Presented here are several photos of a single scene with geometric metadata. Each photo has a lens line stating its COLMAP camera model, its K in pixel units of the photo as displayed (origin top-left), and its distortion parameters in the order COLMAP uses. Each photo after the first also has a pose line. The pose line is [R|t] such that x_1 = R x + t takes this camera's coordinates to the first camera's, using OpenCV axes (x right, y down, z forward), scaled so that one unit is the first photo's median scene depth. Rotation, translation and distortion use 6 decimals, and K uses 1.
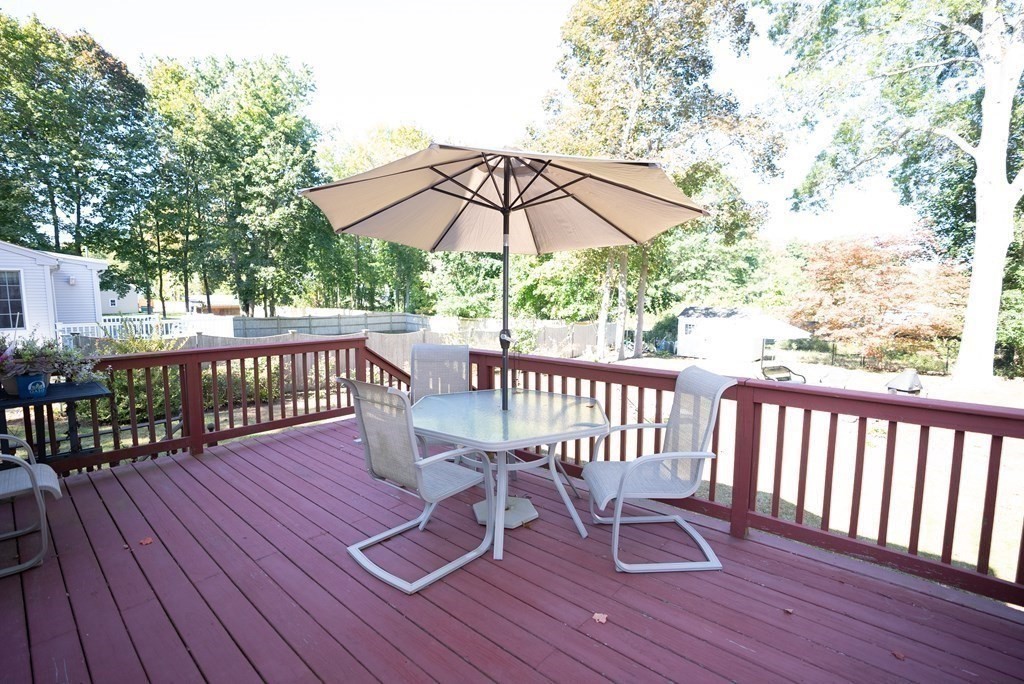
lens RADIAL K [[472.9, 0, 507.8], [0, 472.9, 339.8], [0, 0, 1]] dist [-0.061211, 0.020484]
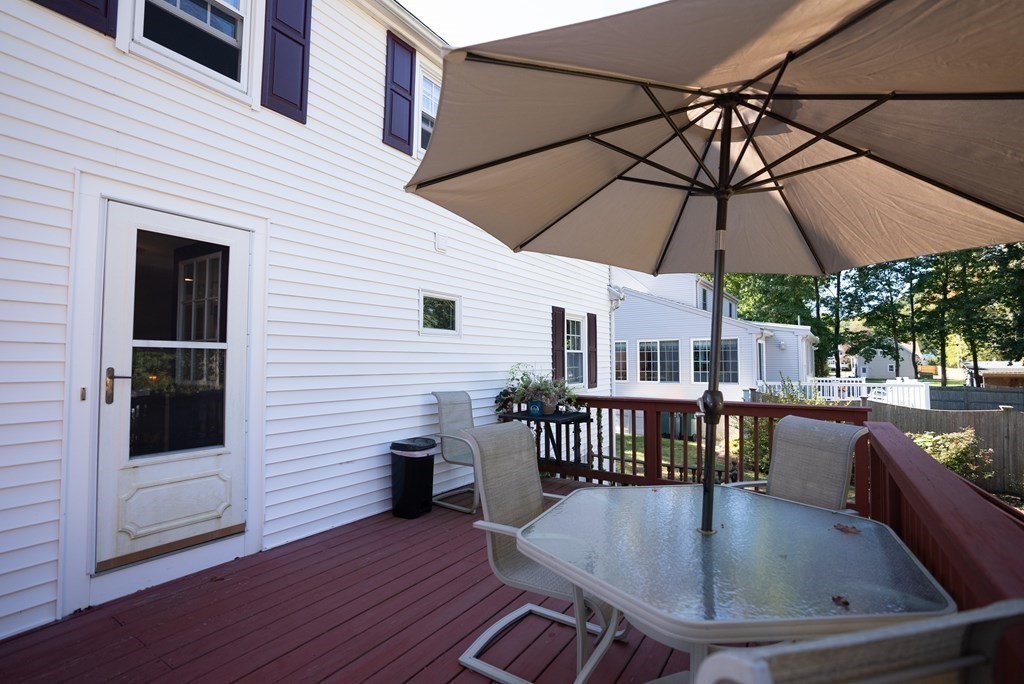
lens RADIAL K [[472.9, 0, 515.6], [0, 472.9, 341.4], [0, 0, 1]] dist [-0.061211, 0.020484]
pose [[0.163303, -0.039659, -0.985779, 0.754533], [-0.098812, 0.993510, -0.056339, -0.034686], [0.981615, 0.106608, 0.158324, 0.948699]]
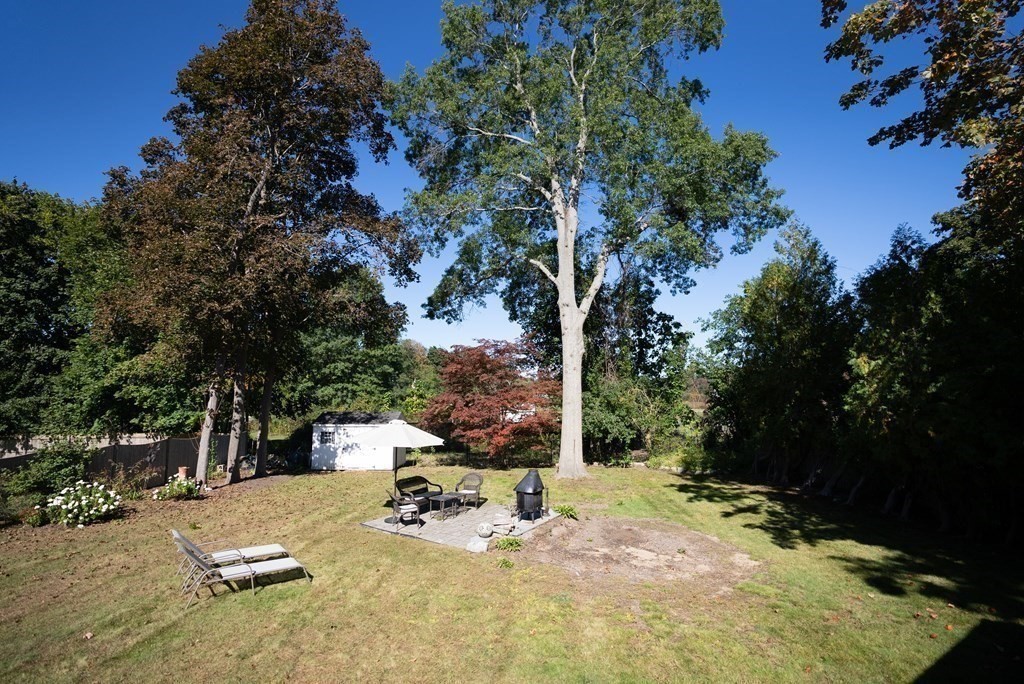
lens RADIAL K [[472.9, 0, 508.2], [0, 472.9, 343.6], [0, 0, 1]] dist [-0.061211, 0.020484]
pose [[0.764334, 0.069925, 0.641018, 0.077363], [0.068177, 0.979767, -0.188170, -0.007258], [-0.641207, 0.187528, 0.744102, 0.103554]]
